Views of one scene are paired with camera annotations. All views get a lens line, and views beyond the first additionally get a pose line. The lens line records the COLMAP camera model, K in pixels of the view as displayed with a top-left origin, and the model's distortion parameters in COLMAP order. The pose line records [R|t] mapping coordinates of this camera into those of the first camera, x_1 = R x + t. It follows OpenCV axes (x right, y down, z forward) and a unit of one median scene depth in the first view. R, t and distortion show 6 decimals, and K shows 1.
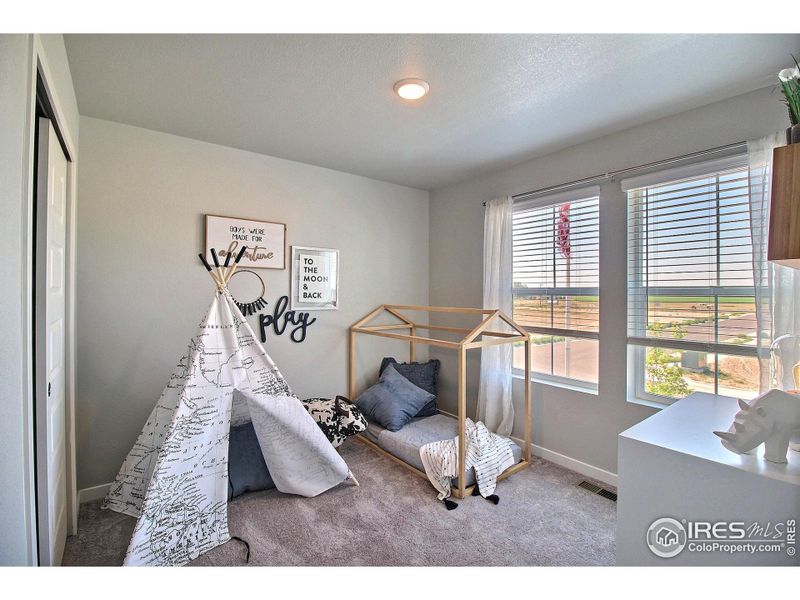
lens RADIAL K [[370.6, 0, 399.3], [0, 370.6, 298.8], [0, 0, 1]] dist [-0.015684, -0.000858]
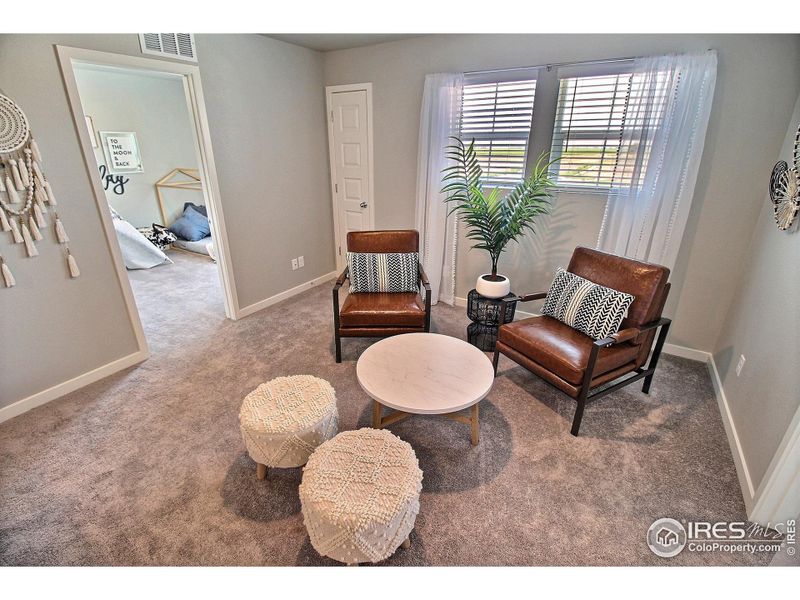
lens RADIAL K [[370.6, 0, 401.8], [0, 370.6, 295.9], [0, 0, 1]] dist [-0.015684, -0.000858]
pose [[0.929813, -0.136586, 0.341749, 0.279010], [0.002595, 0.930993, 0.365029, -0.055210], [-0.368024, -0.338522, 0.866003, -1.048000]]
